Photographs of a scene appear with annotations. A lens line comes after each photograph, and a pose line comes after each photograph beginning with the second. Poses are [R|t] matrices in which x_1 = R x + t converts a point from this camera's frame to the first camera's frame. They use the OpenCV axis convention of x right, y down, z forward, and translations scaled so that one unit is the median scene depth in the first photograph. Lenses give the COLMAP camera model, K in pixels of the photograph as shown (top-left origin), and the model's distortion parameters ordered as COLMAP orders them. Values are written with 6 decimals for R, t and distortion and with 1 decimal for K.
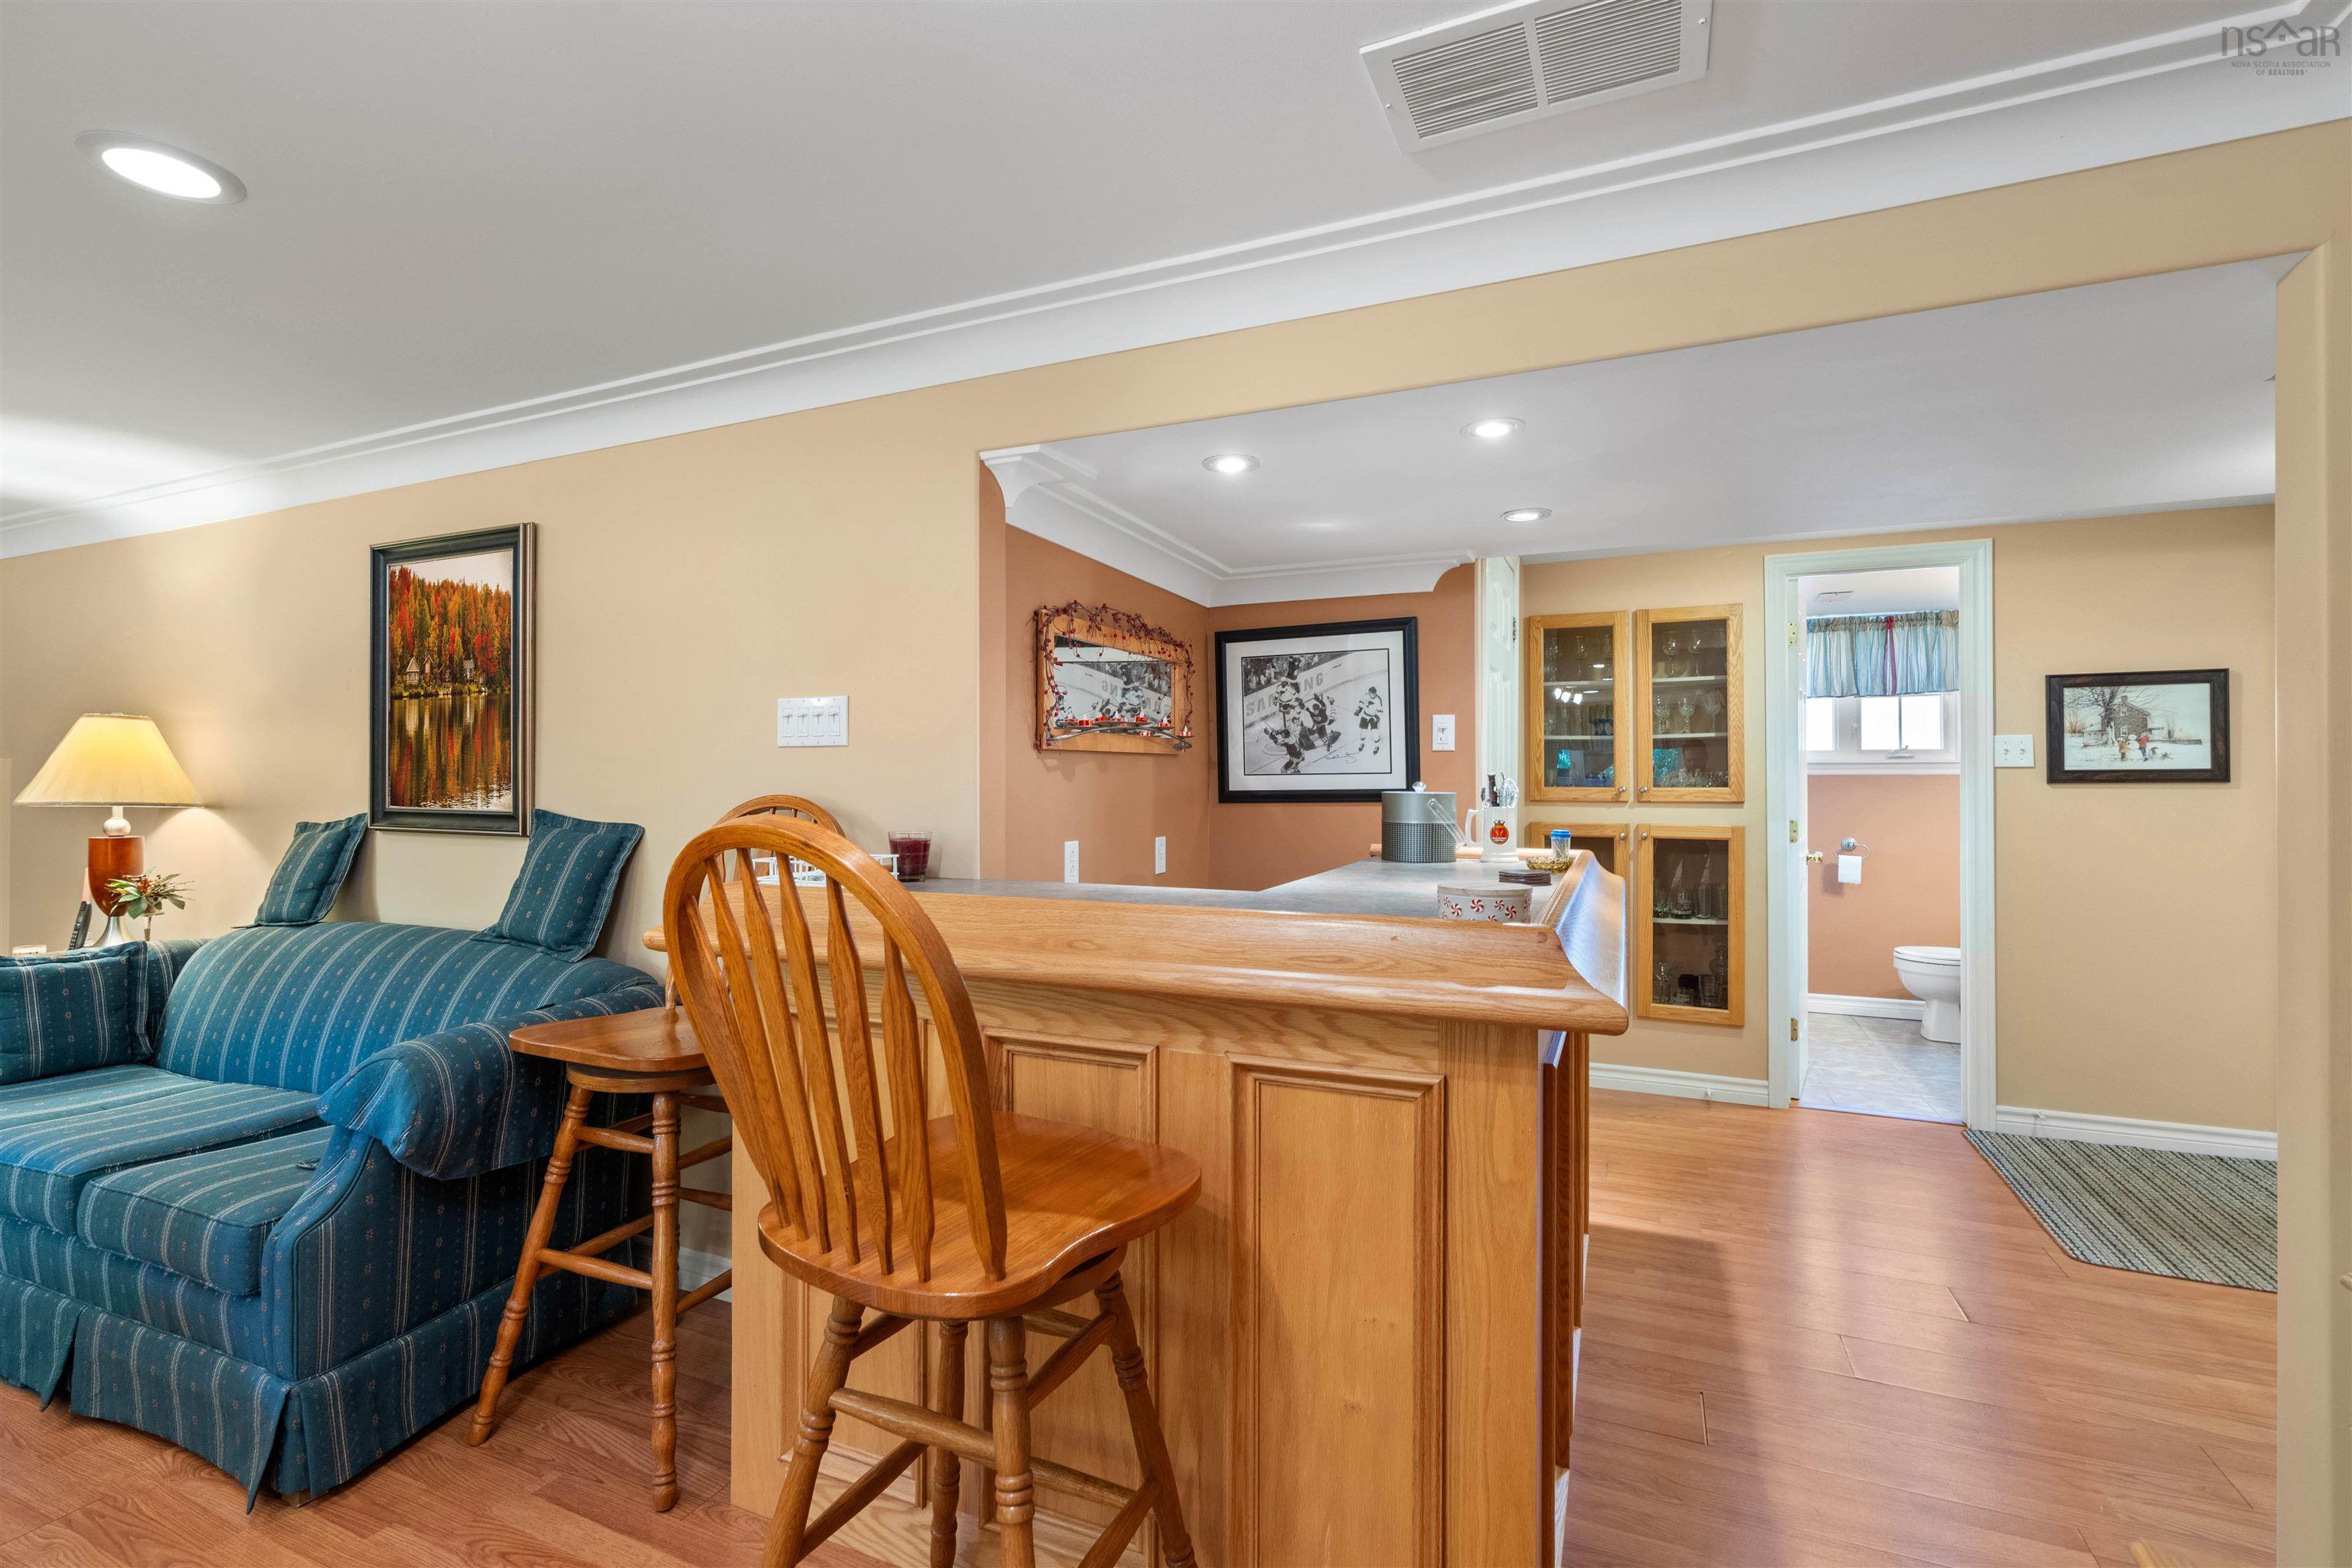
lens RADIAL K [[1089.9, 0, 1146.0], [0, 1089.9, 765.6], [0, 0, 1]] dist [-0.013661, 0.007113]
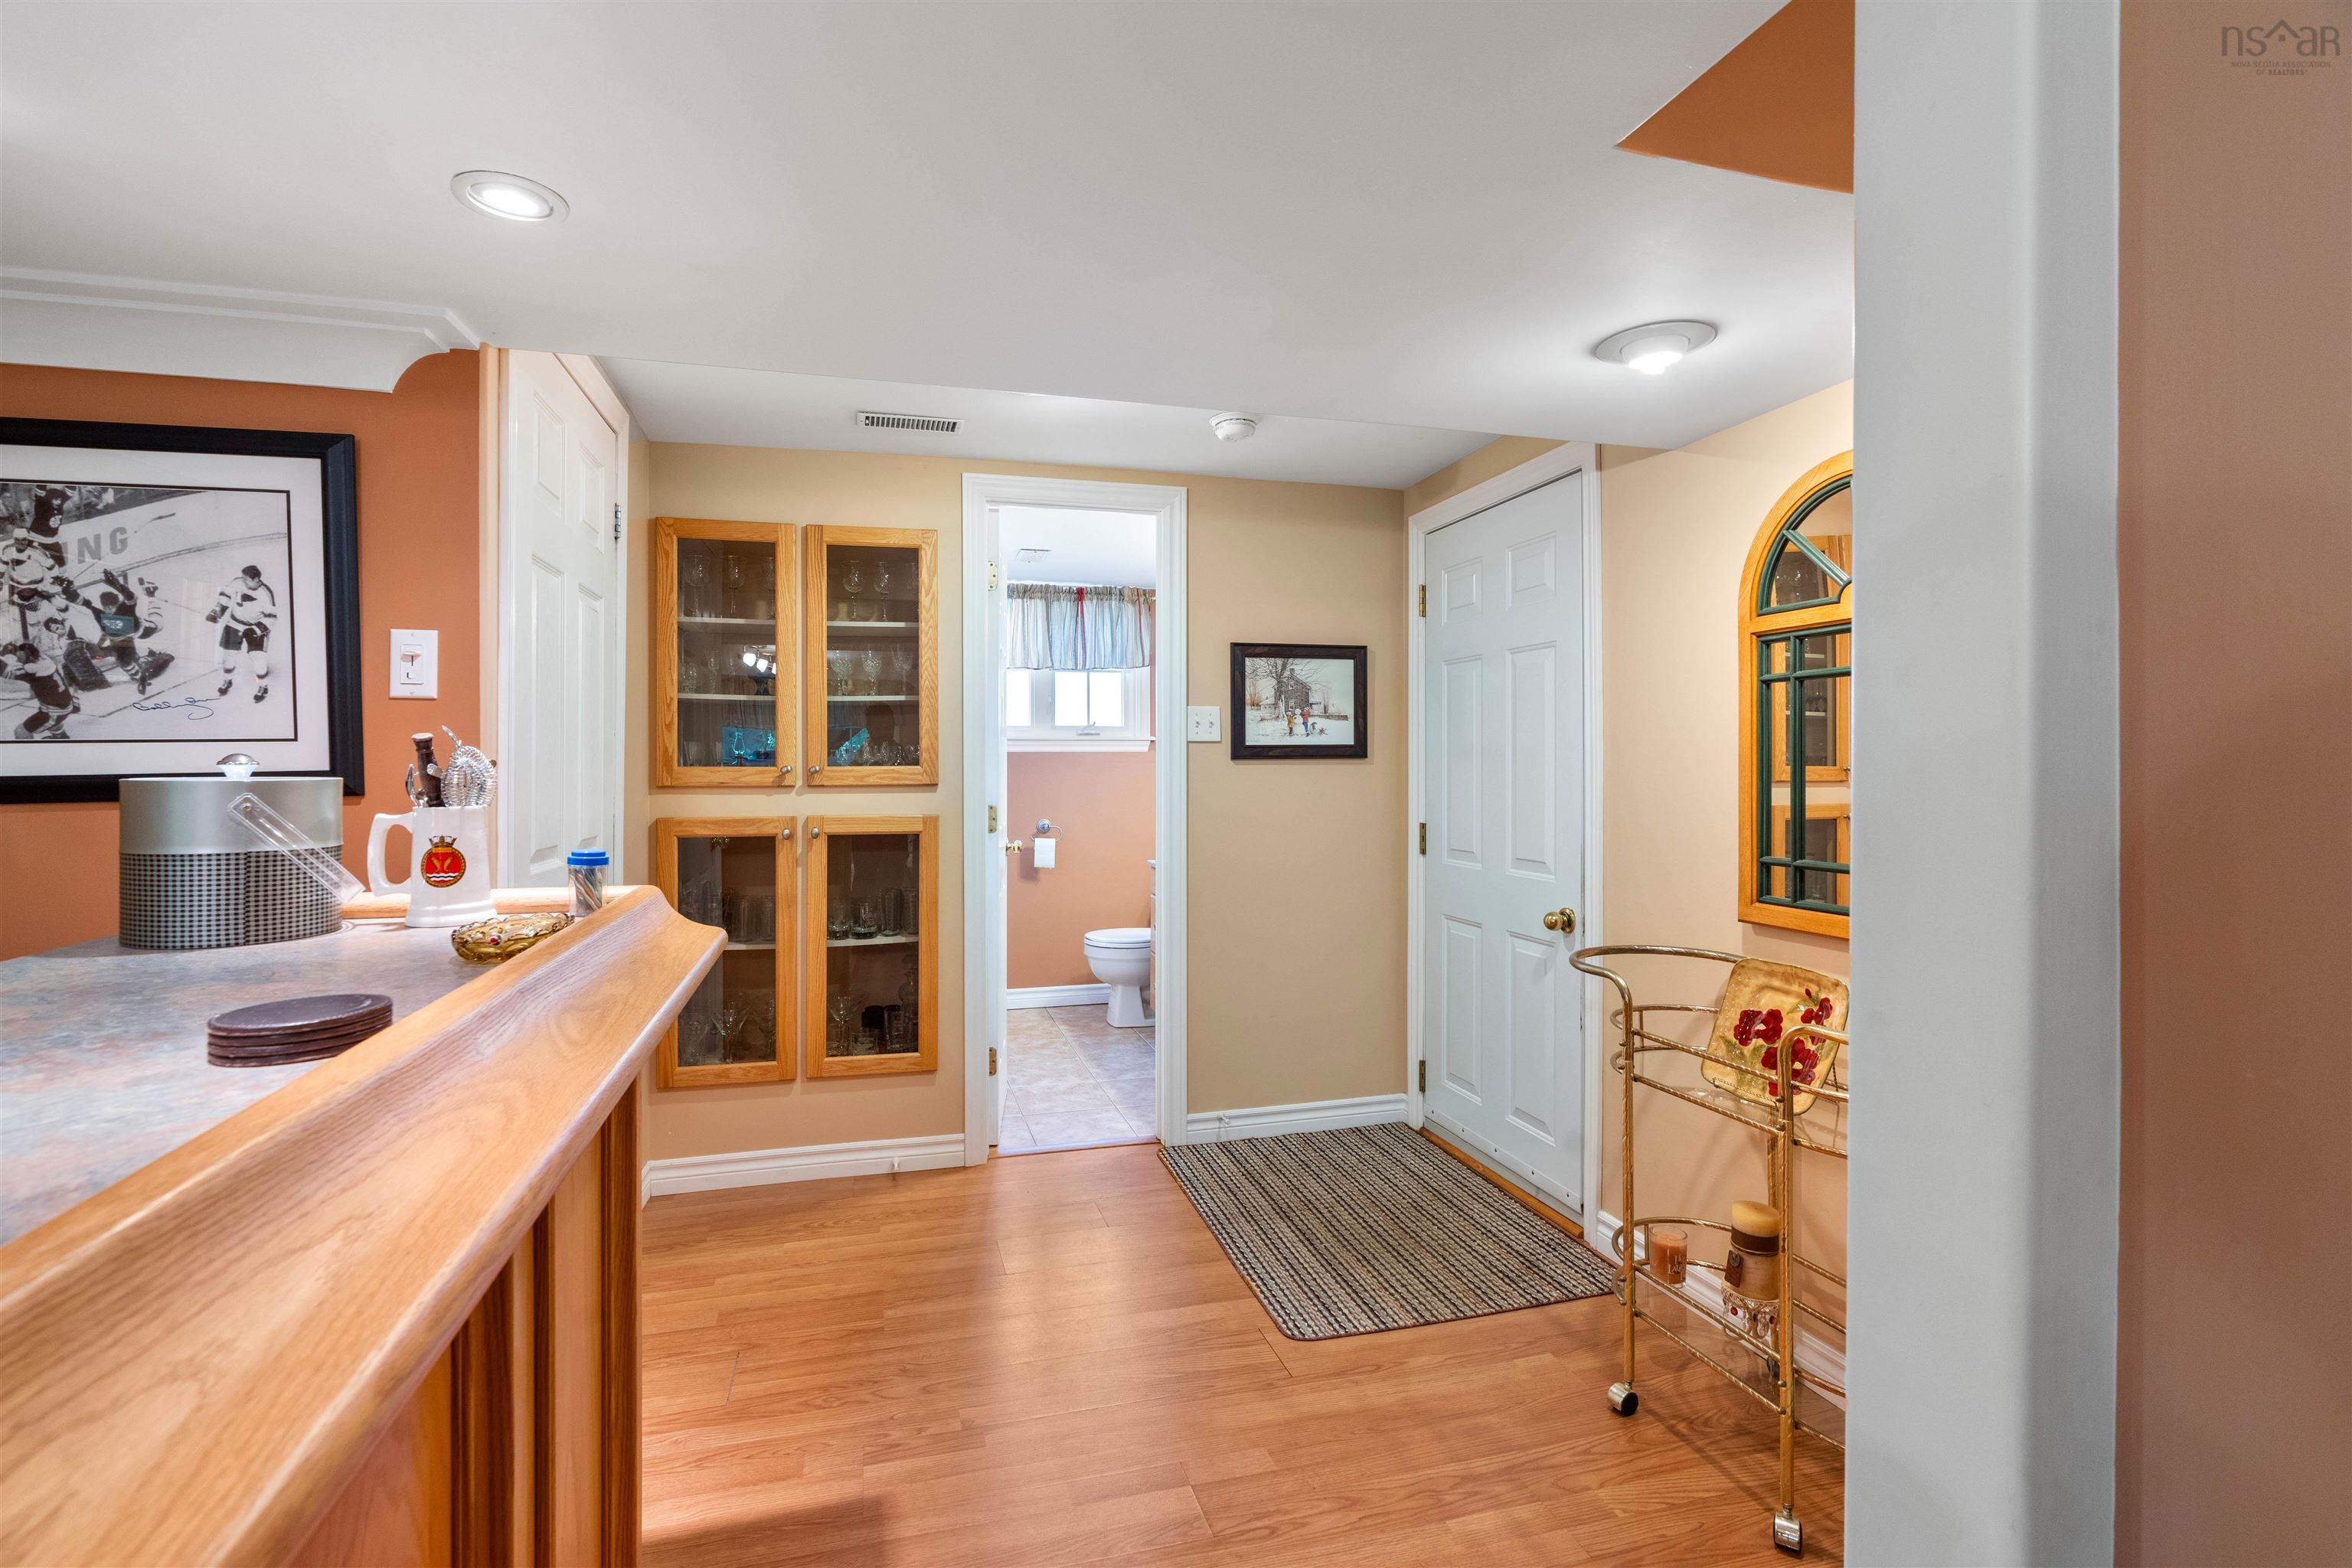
lens RADIAL K [[1089.9, 0, 1146.0], [0, 1089.9, 765.6], [0, 0, 1]] dist [-0.013661, 0.007113]
pose [[0.779205, -0.005321, 0.626746, 0.188749], [-0.005365, 0.999871, 0.015158, 0.007796], [-0.626746, -0.015174, 0.779076, 0.316104]]
